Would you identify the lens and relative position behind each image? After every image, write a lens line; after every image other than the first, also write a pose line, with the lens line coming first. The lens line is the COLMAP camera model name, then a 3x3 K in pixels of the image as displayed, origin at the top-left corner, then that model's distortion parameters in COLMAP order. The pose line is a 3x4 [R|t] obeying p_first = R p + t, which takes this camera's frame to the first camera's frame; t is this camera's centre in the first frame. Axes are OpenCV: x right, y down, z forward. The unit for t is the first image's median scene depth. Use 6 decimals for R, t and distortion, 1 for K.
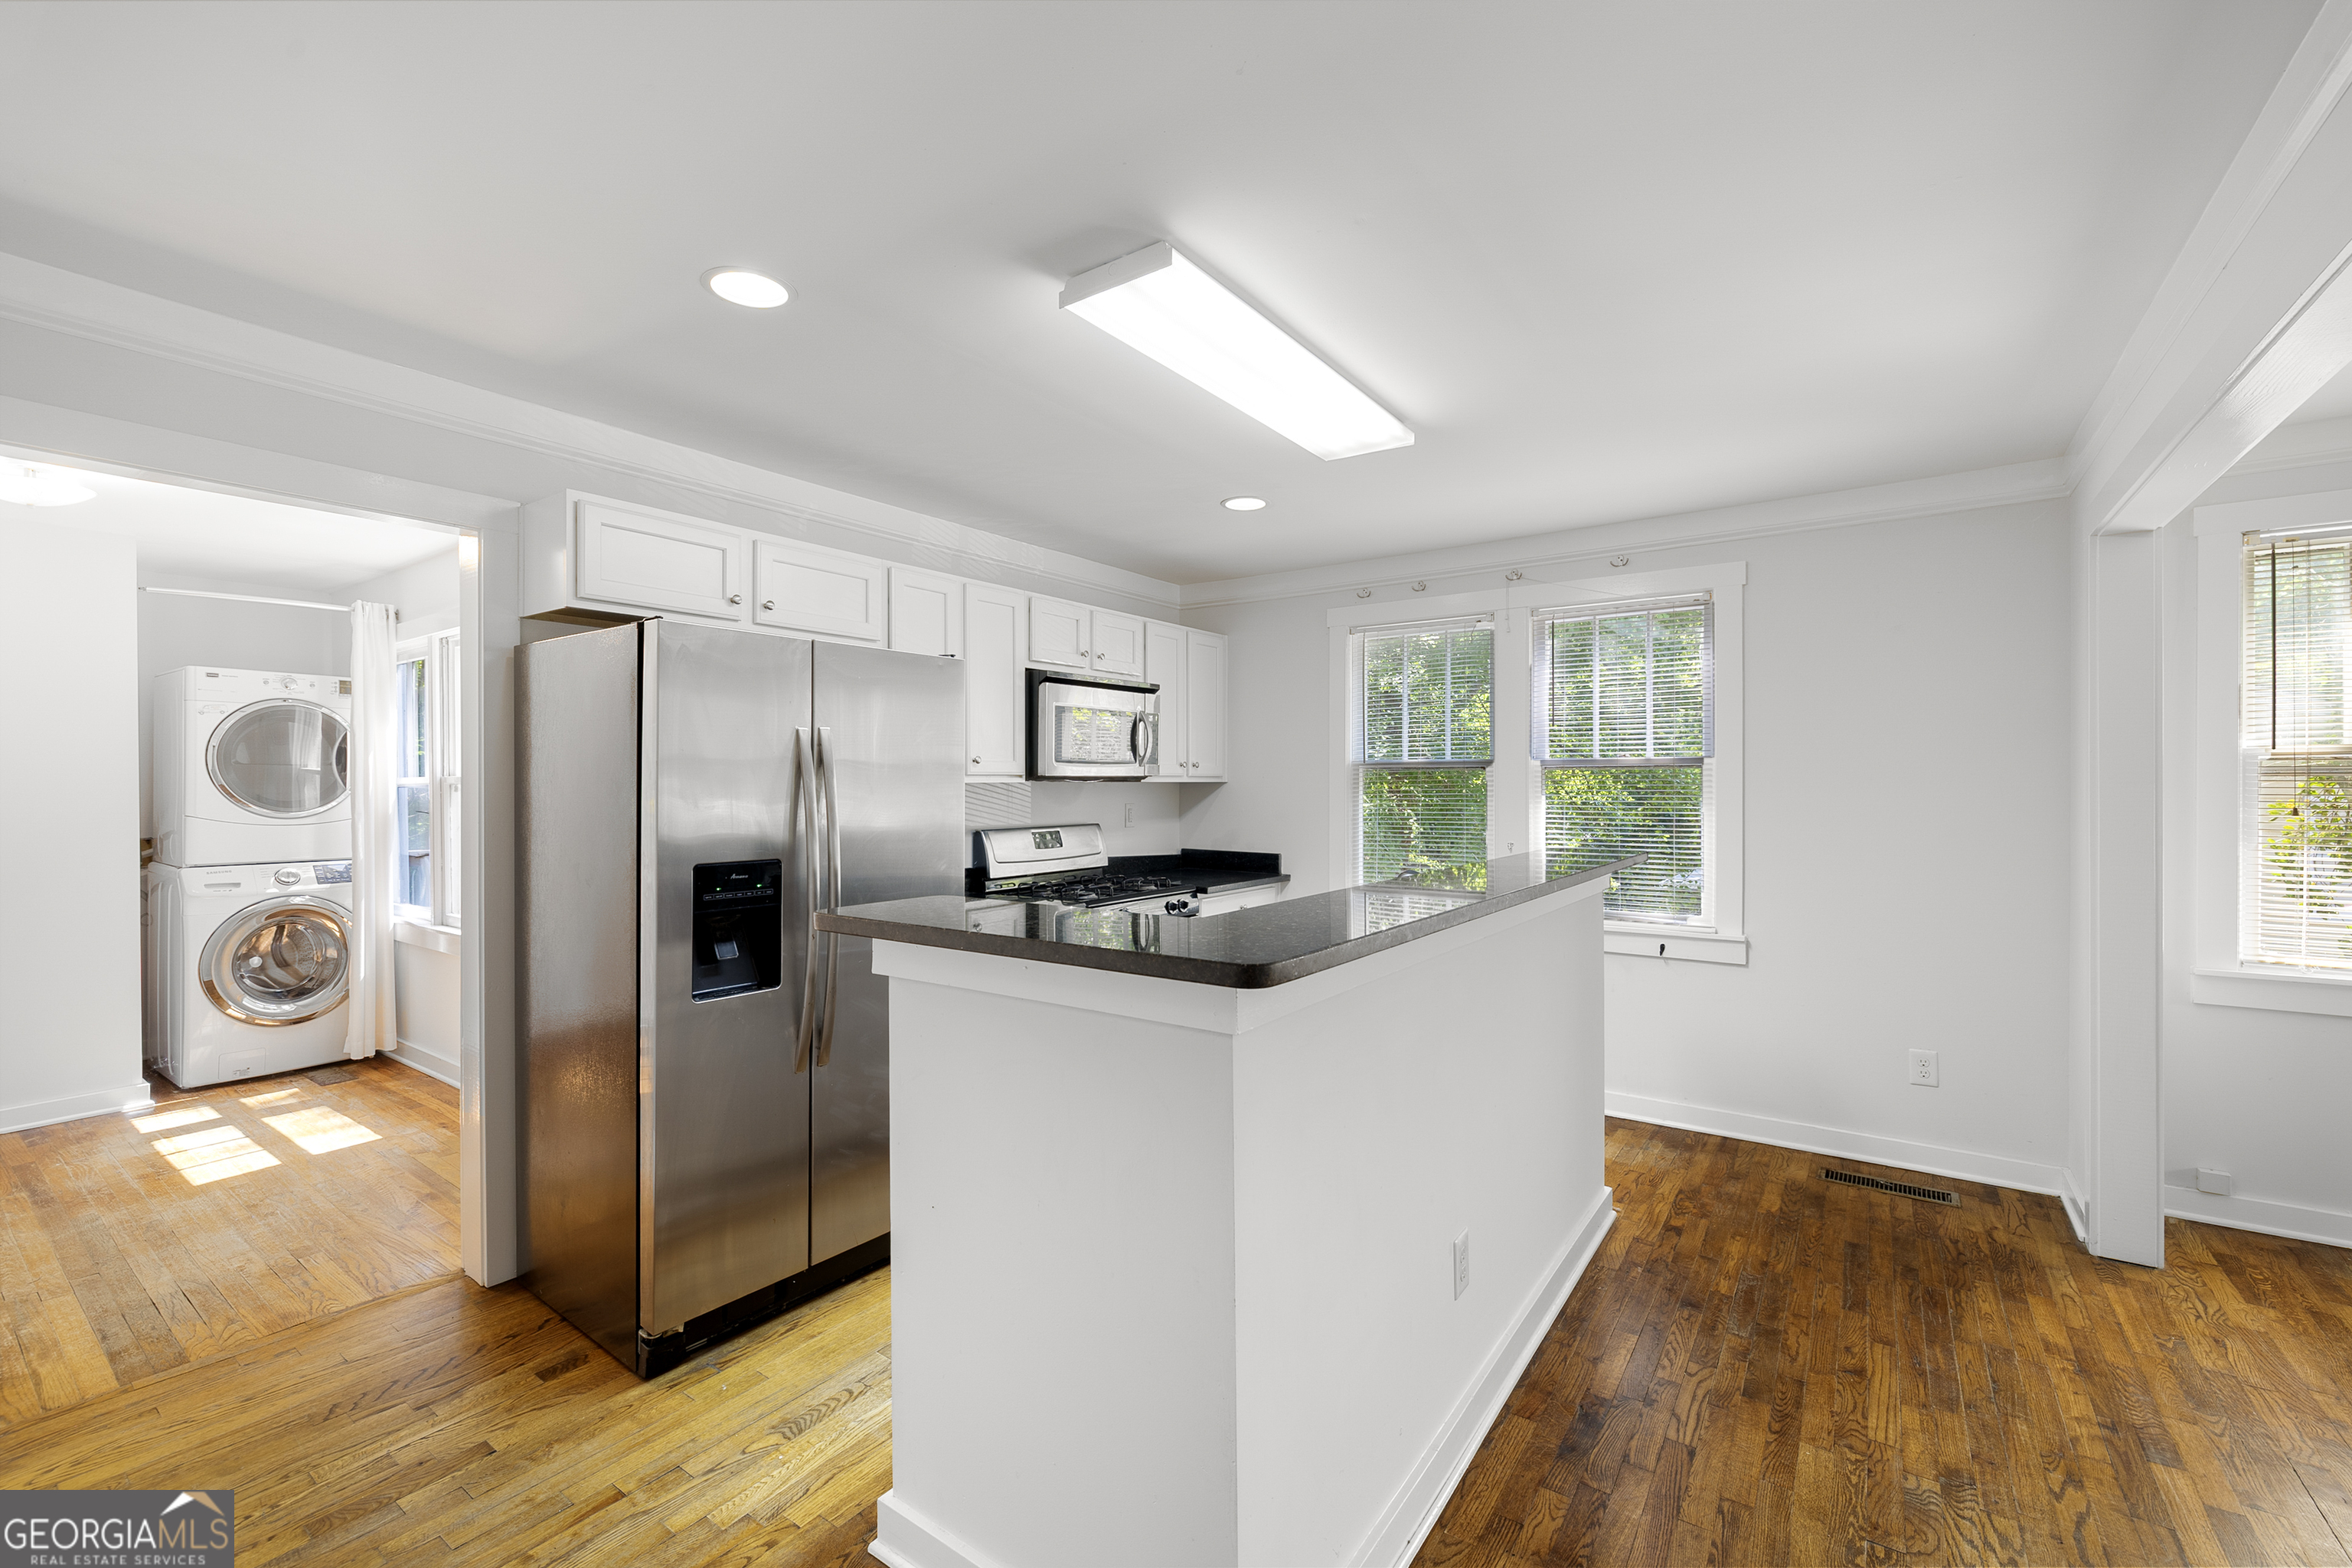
lens RADIAL K [[984.3, 0, 1178.5], [0, 984.3, 783.8], [0, 0, 1]] dist [-0.001818, -0.000297]
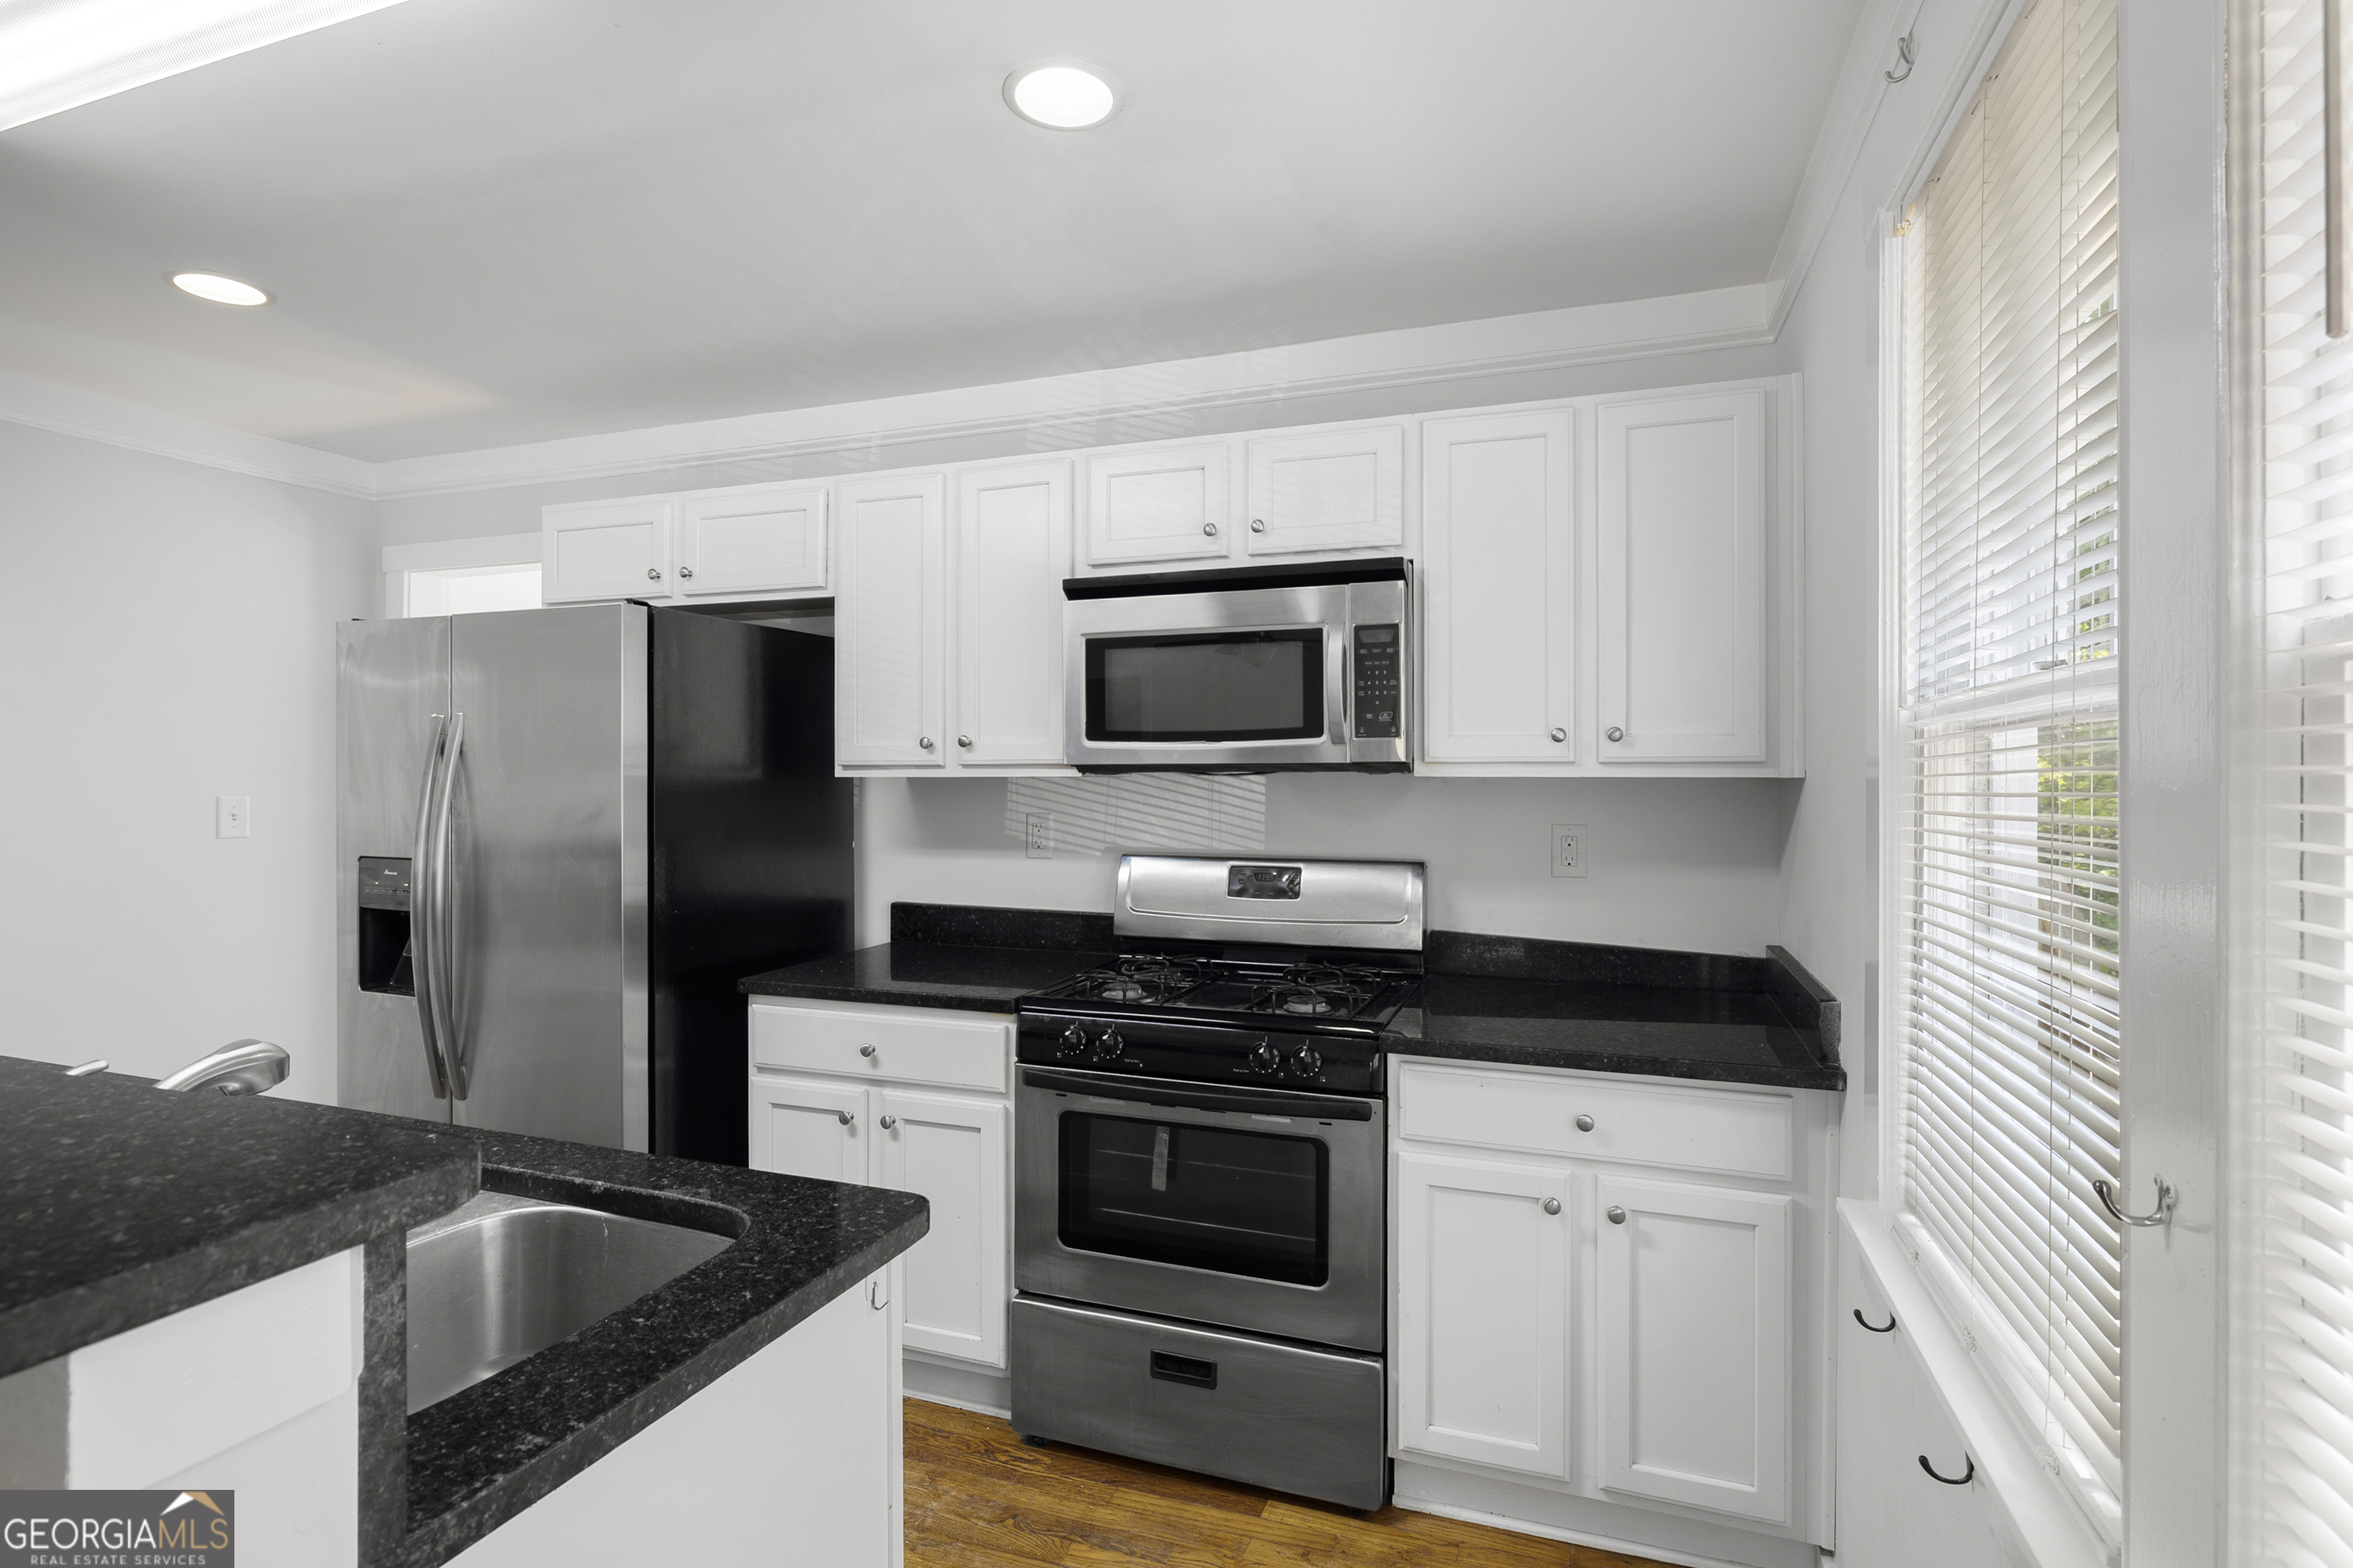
lens RADIAL K [[1124.4, 0, 1185.9], [0, 1124.4, 779.7], [0, 0, 1]] dist [0.002296, 0.000026]
pose [[0.270010, 0.006209, -0.962837, 0.666077], [-0.001815, 0.999981, 0.005940, -0.004619], [0.962856, 0.000144, 0.270017, 1.156832]]
